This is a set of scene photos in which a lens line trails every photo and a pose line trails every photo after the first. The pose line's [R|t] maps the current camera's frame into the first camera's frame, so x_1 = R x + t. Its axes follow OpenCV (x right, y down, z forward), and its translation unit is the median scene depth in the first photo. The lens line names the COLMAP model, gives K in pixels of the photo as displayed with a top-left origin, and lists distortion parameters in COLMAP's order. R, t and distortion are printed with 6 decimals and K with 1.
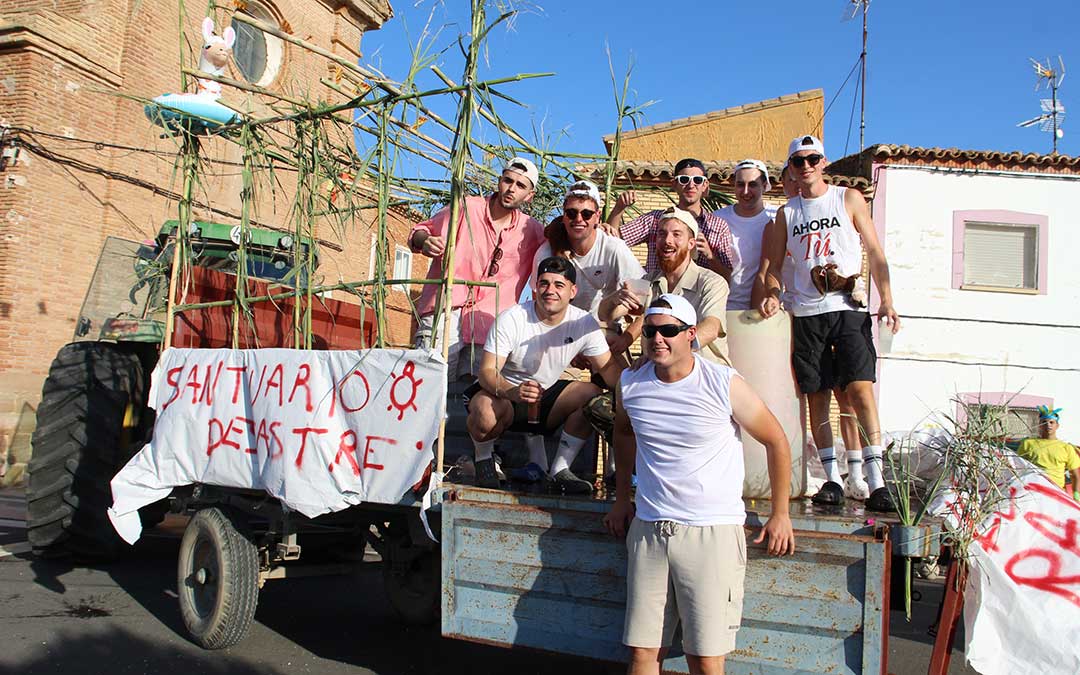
lens RADIAL K [[882.0, 0, 542.5], [0, 882.0, 346.5], [0, 0, 1]] dist [-0.179106, 0.161338]
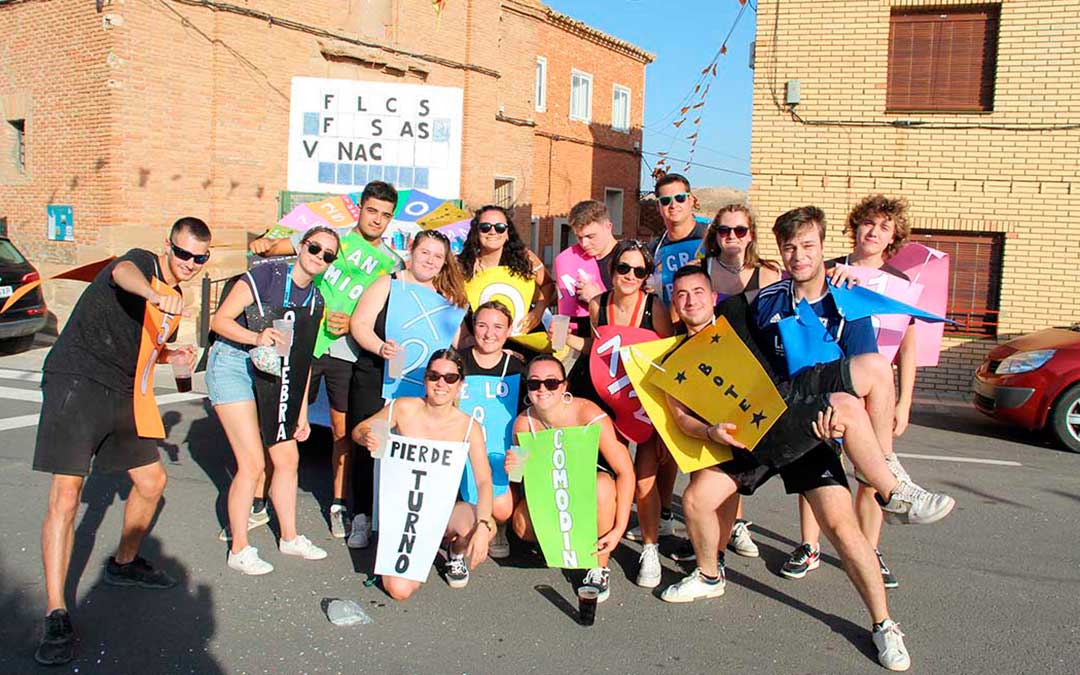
lens RADIAL K [[912.7, 0, 525.2], [0, 912.7, 331.9], [0, 0, 1]] dist [-0.182740, 0.168229]
pose [[0.962196, 0.001331, -0.272356, 0.073334], [0.041652, 0.987506, 0.151977, 0.014461], [0.269155, -0.157575, 0.950119, 0.137158]]
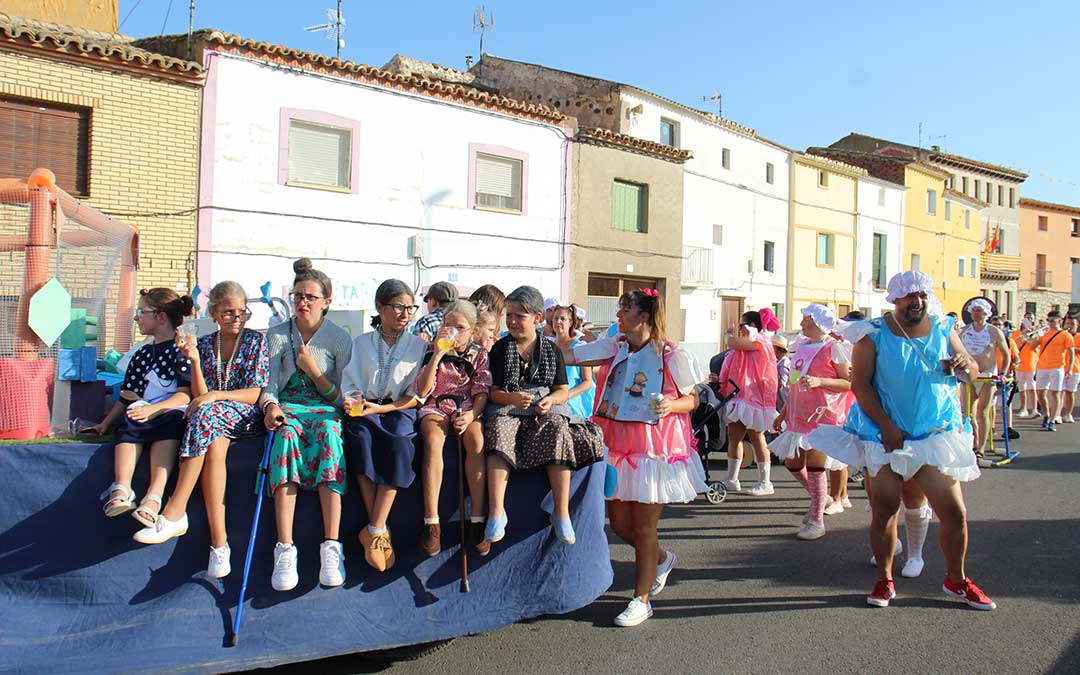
lens RADIAL K [[887.0, 0, 543.0], [0, 887.0, 337.7], [0, 0, 1]] dist [-0.177942, 0.165567]
pose [[0.664758, -0.064317, 0.744285, -0.096242], [-0.024400, 0.993886, 0.107679, -0.004646], [-0.746661, -0.089741, 0.659124, 0.057837]]
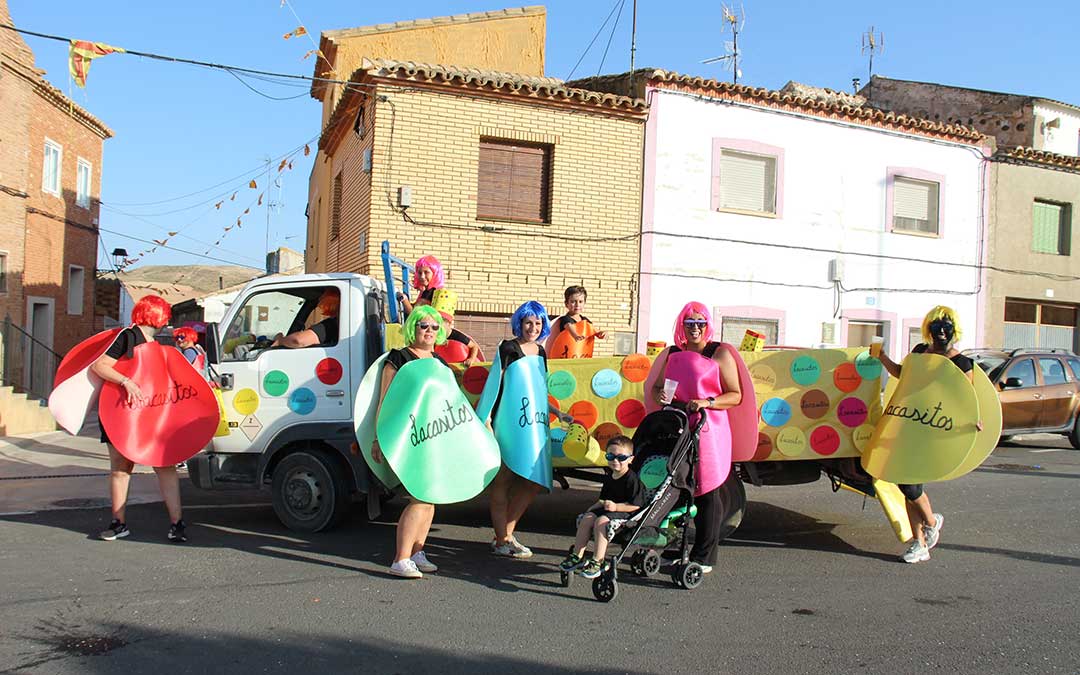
lens RADIAL K [[885.0, 0, 540.0], [0, 885.0, 337.5], [0, 0, 1]] dist [-0.173892, 0.156518]
pose [[0.895836, -0.027977, 0.443502, -0.207244], [-0.011220, 0.996274, 0.085511, 0.000316], [-0.444242, -0.081580, 0.892185, 0.093757]]
